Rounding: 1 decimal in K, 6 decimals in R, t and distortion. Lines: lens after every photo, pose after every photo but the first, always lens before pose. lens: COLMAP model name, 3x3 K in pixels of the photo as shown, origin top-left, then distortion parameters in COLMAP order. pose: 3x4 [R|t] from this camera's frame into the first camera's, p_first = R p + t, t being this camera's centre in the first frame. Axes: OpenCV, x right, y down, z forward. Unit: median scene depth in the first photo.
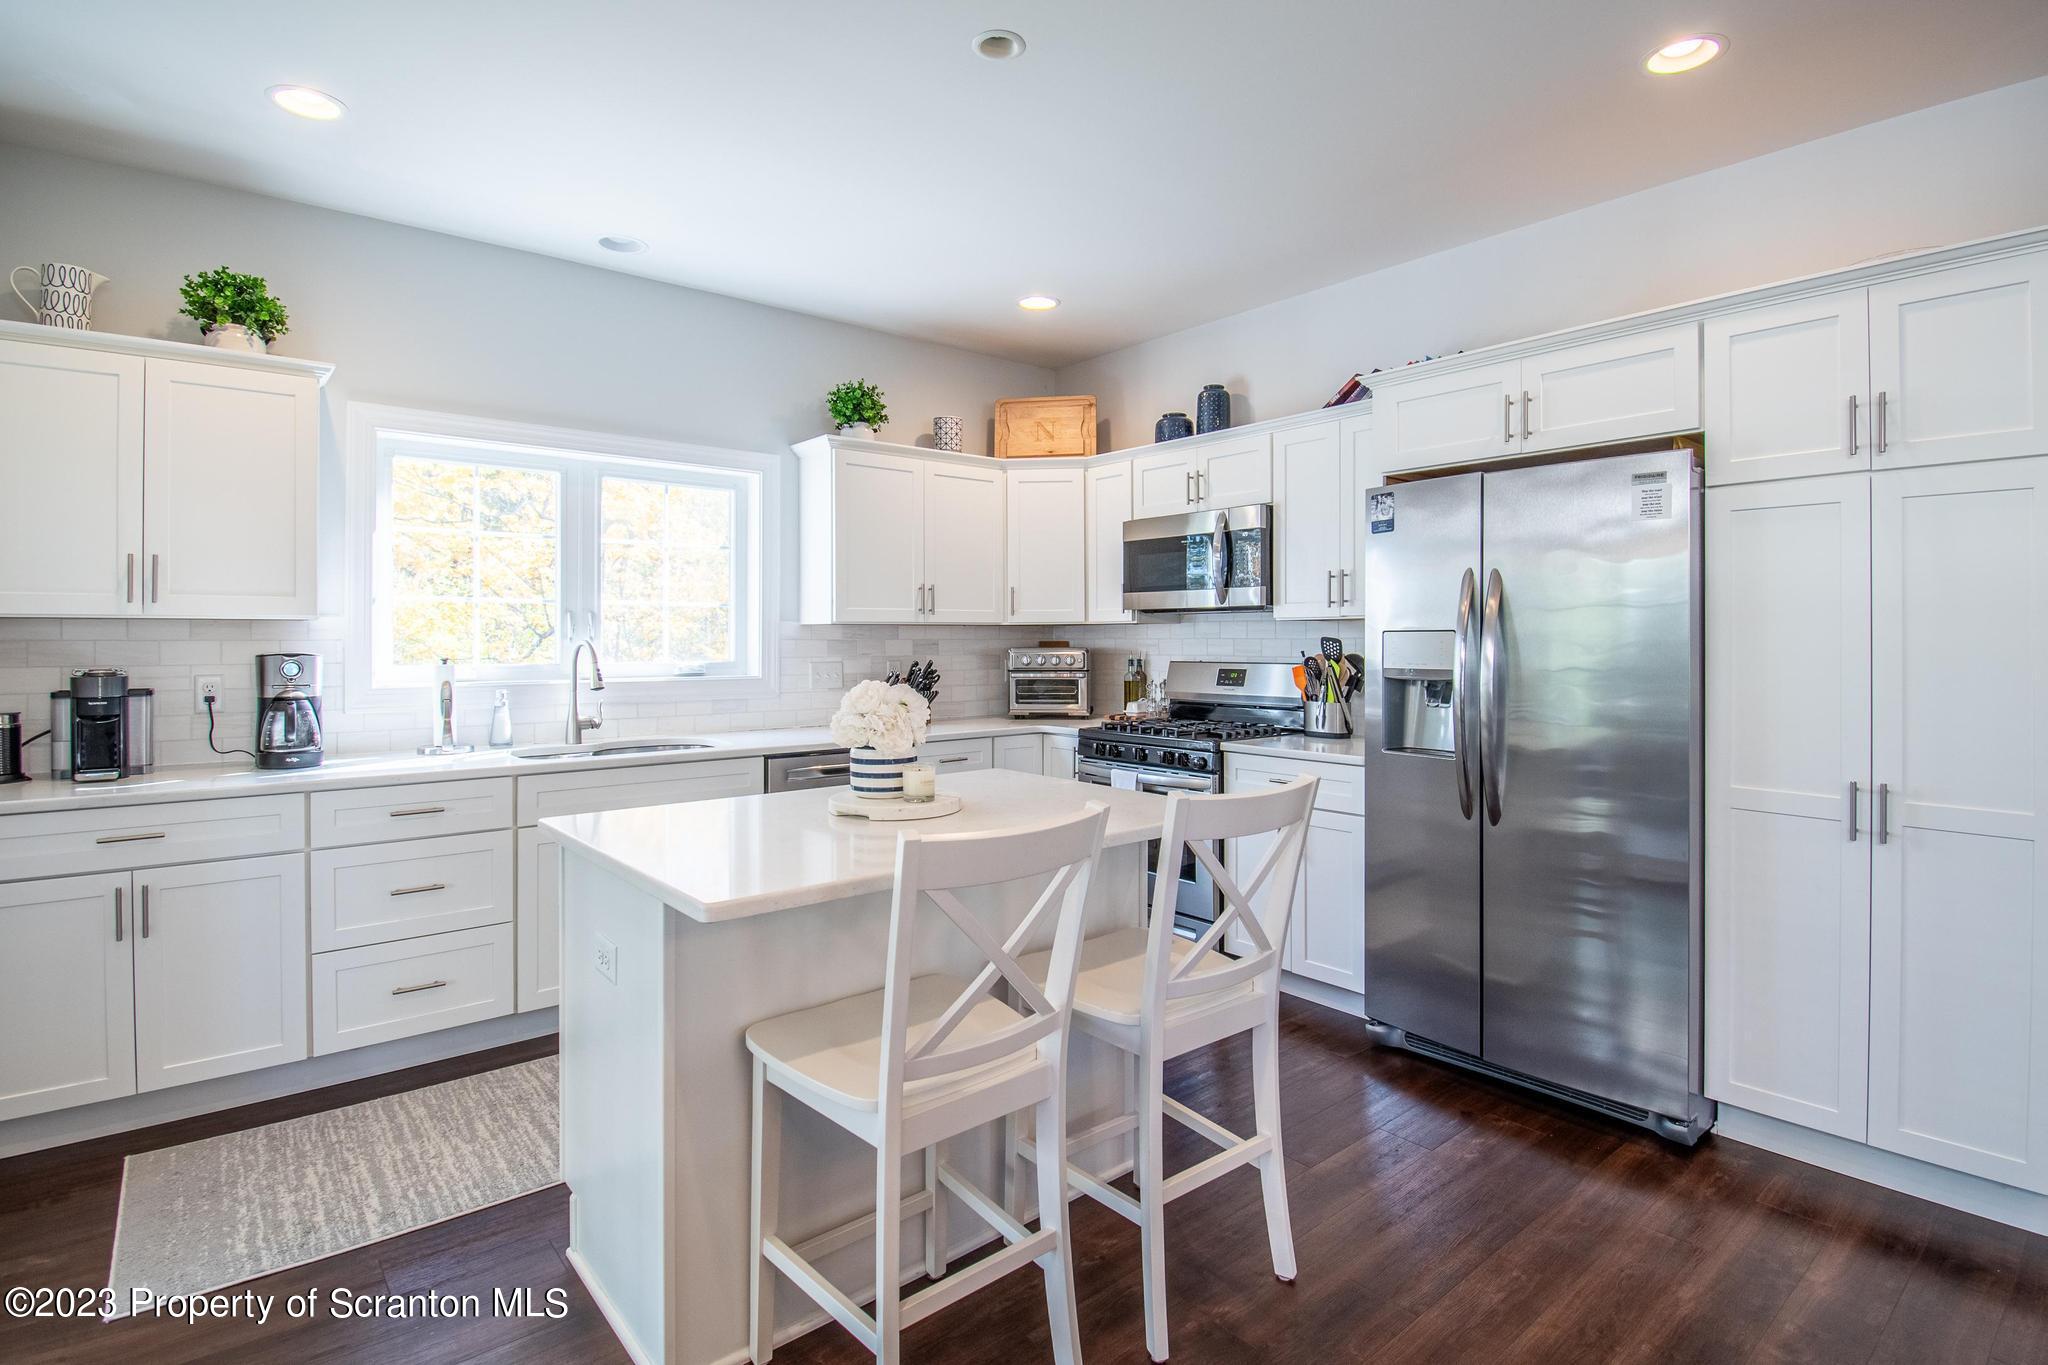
lens RADIAL K [[1008.5, 0, 1023.1], [0, 1008.5, 647.5], [0, 0, 1]] dist [0.003755, -0.000473]
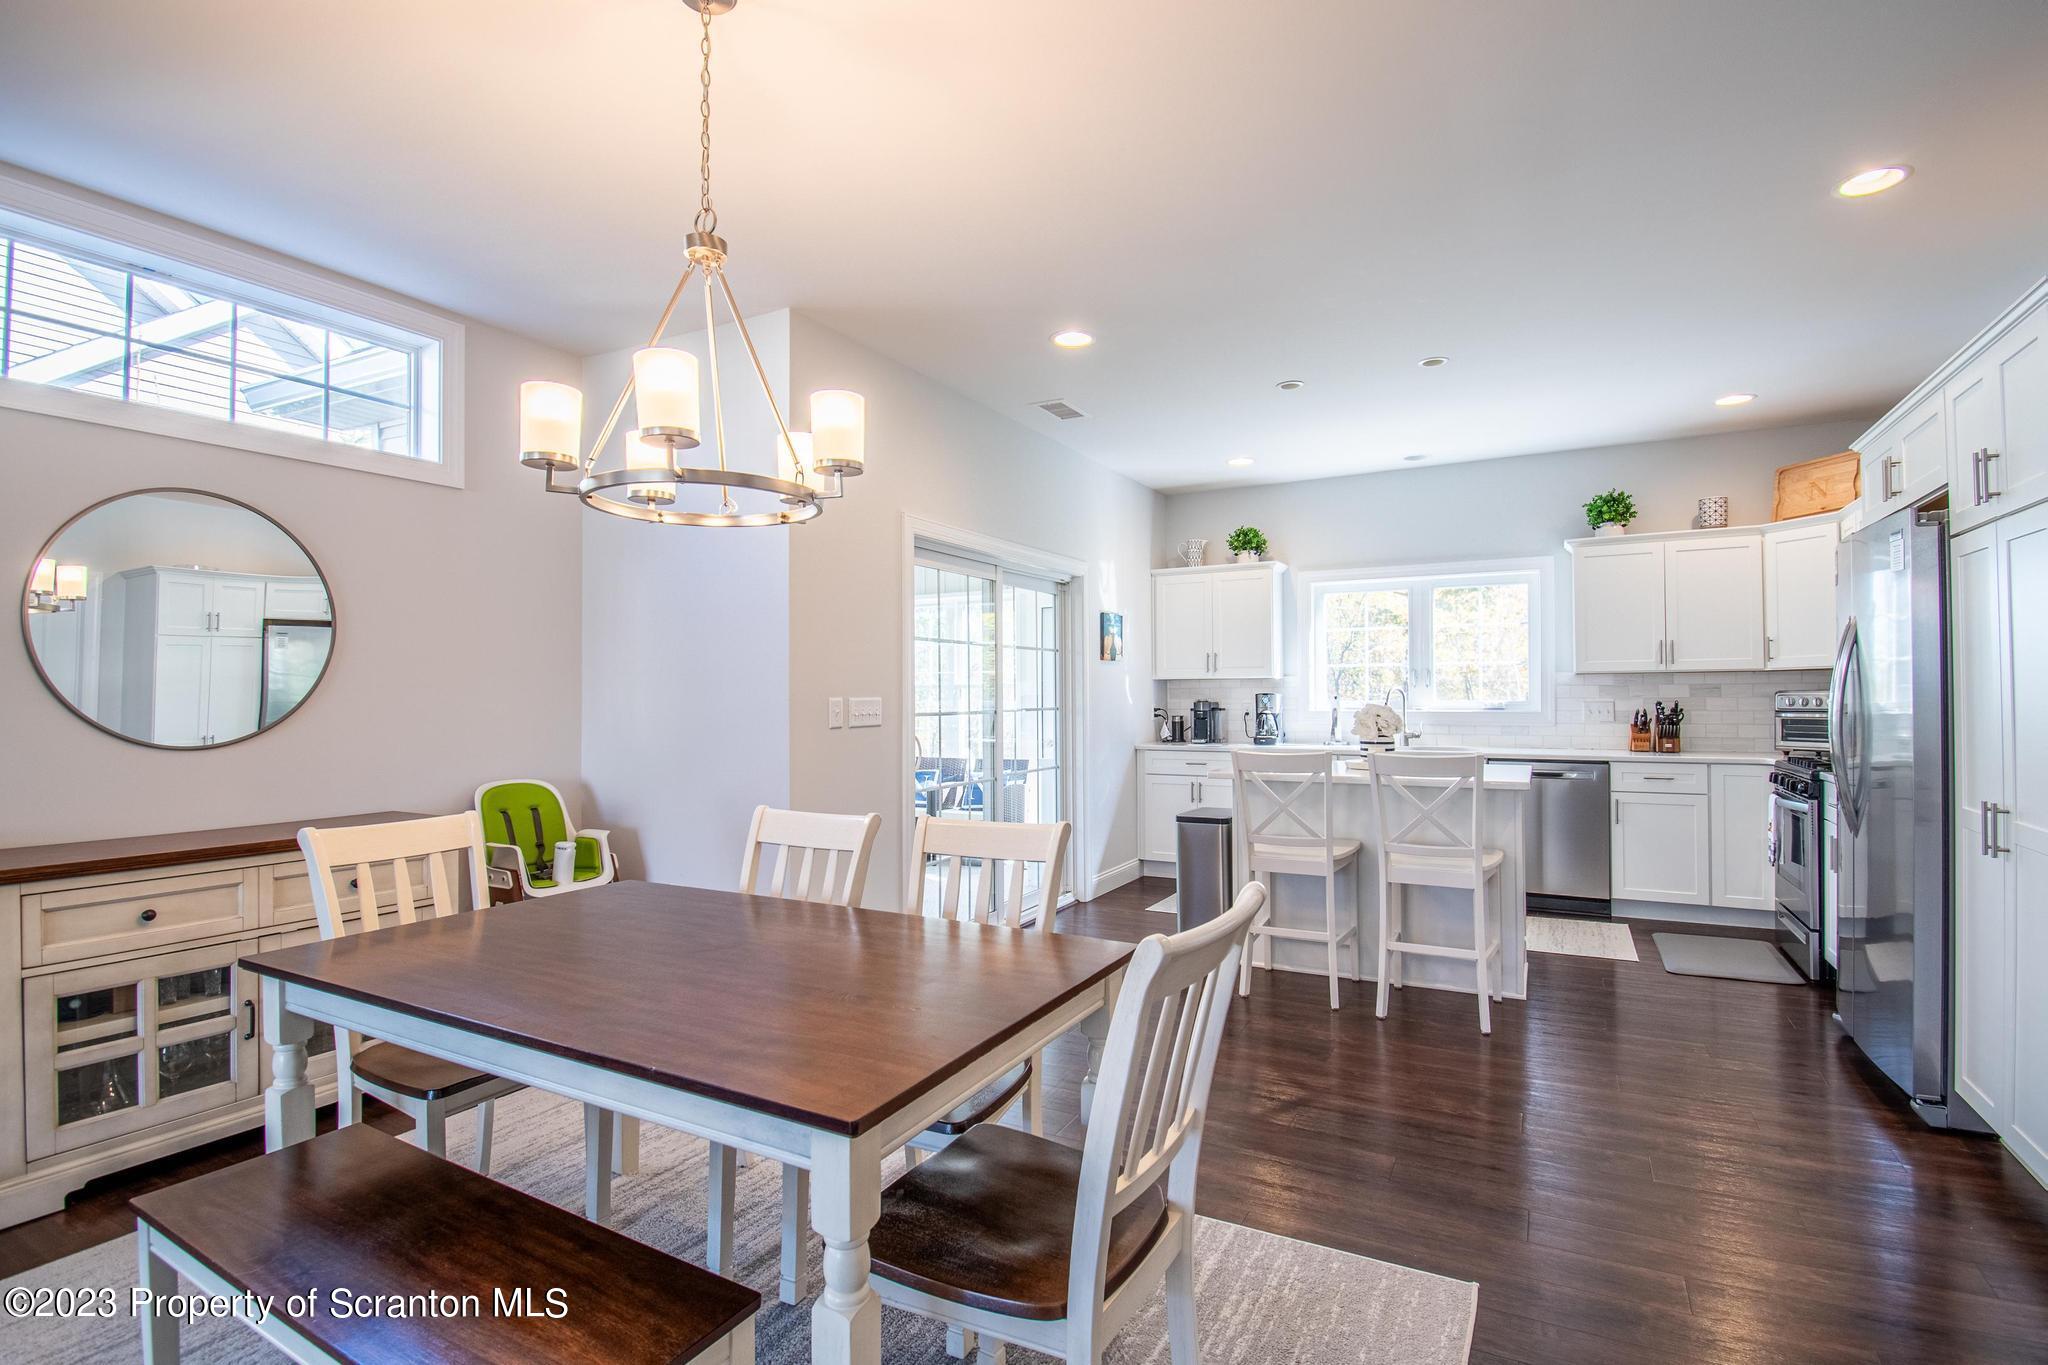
lens RADIAL K [[958.7, 0, 1025.7], [0, 958.7, 683.6], [0, 0, 1]] dist [-0.001774, -0.000608]
pose [[0.367429, -0.012935, -0.929962, 0.835664], [-0.003624, 0.999876, -0.015339, 0.014645], [0.930045, 0.009006, 0.367336, -0.210198]]
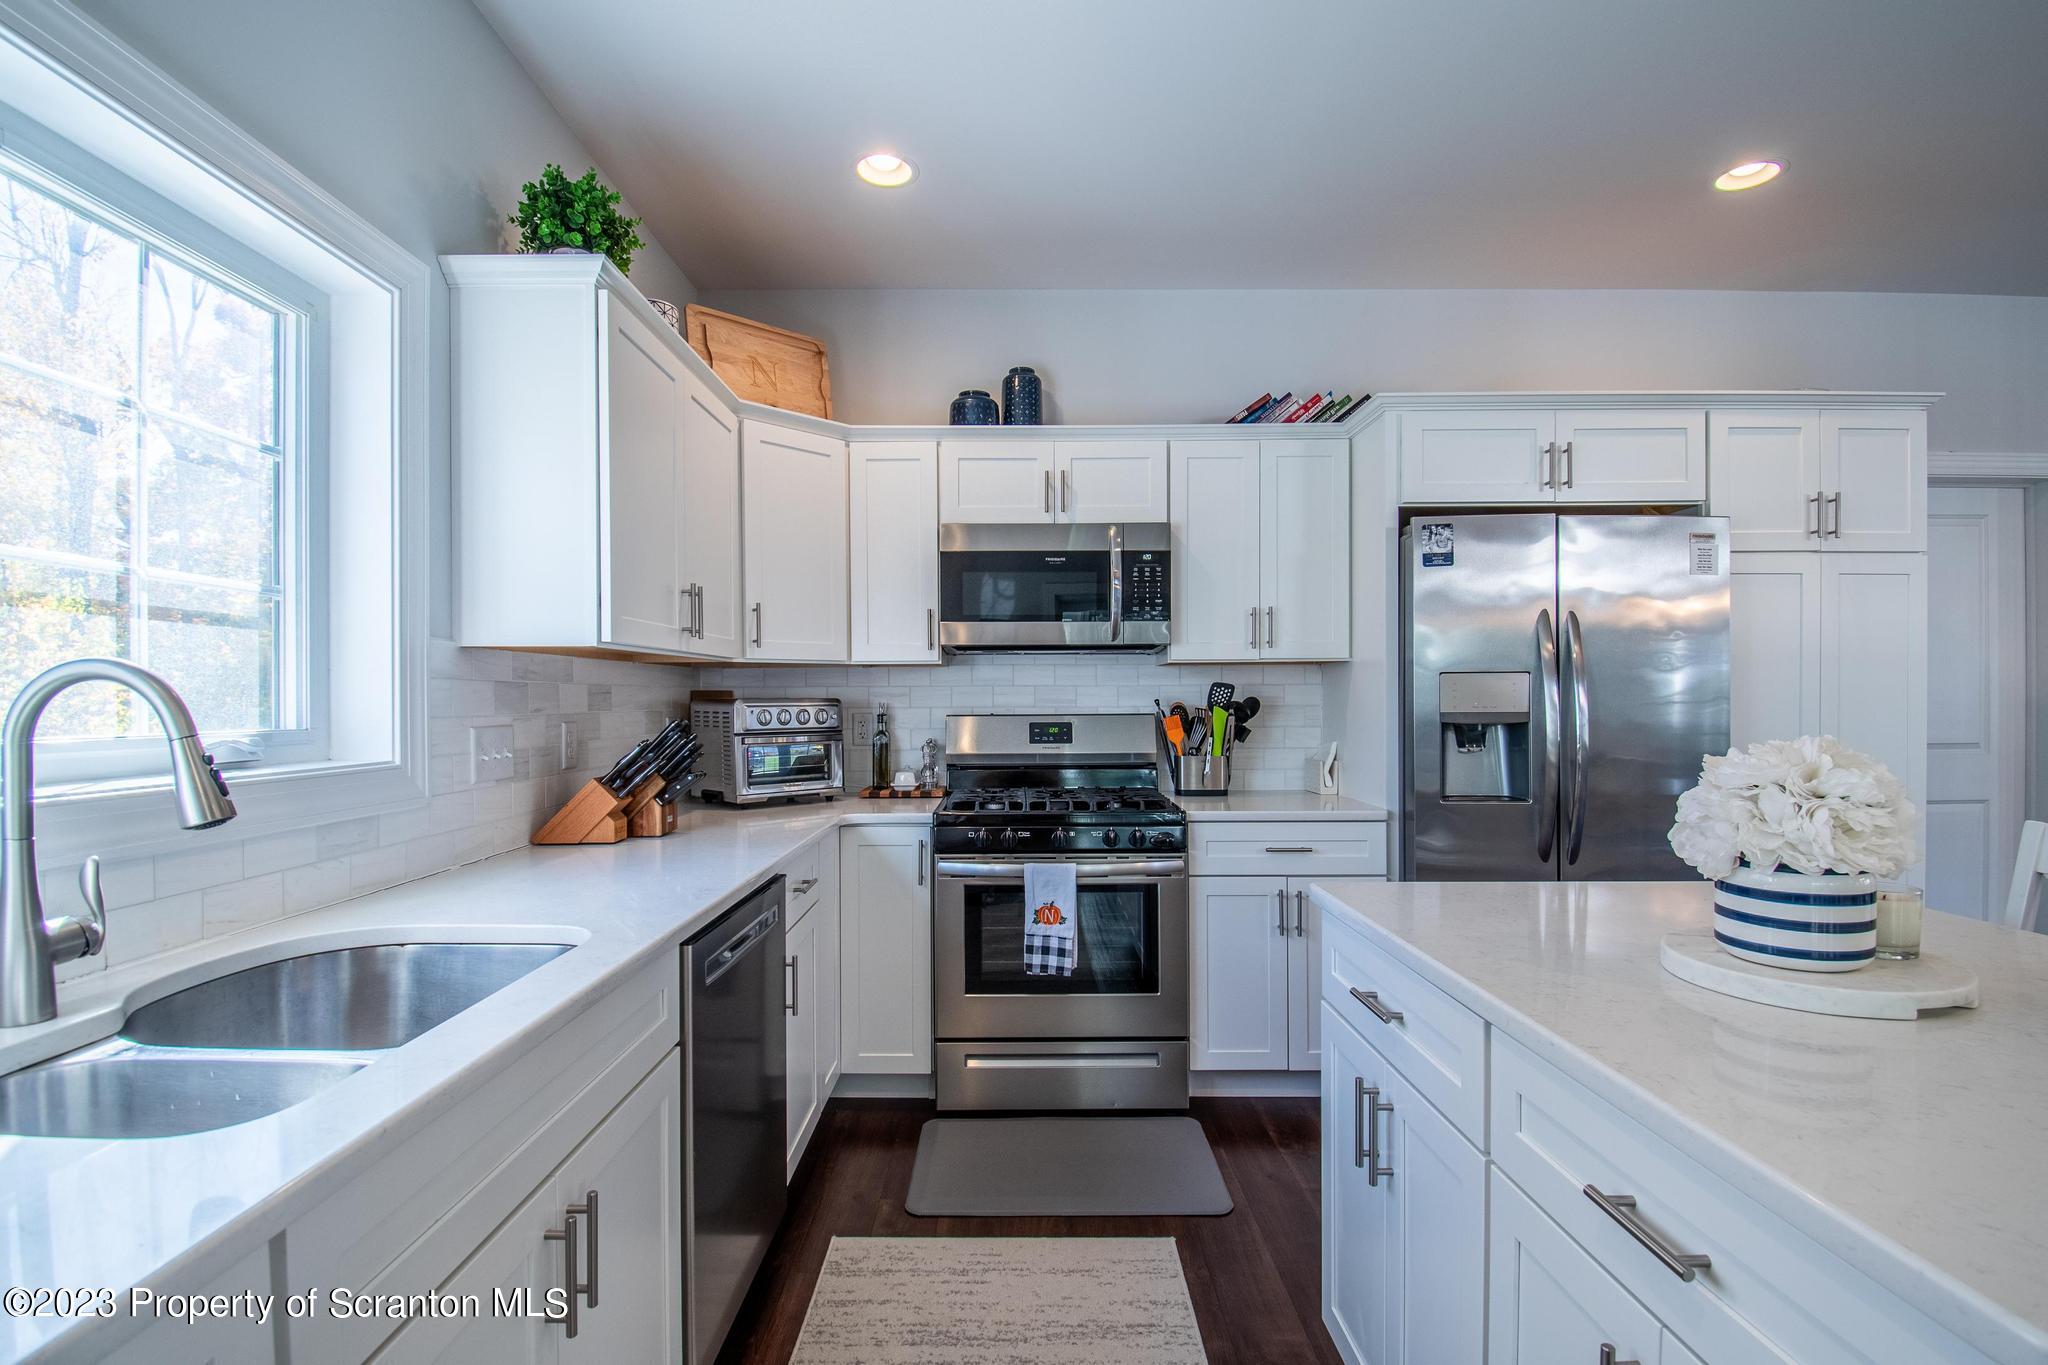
lens RADIAL K [[958.7, 0, 1018.8], [0, 958.7, 709.7], [0, 0, 1]] dist [-0.001774, -0.000608]
pose [[0.640169, -0.009223, 0.768179, -0.450449], [0.009119, 0.999949, 0.004406, 0.008136], [-0.768180, 0.004185, 0.640220, 0.584980]]
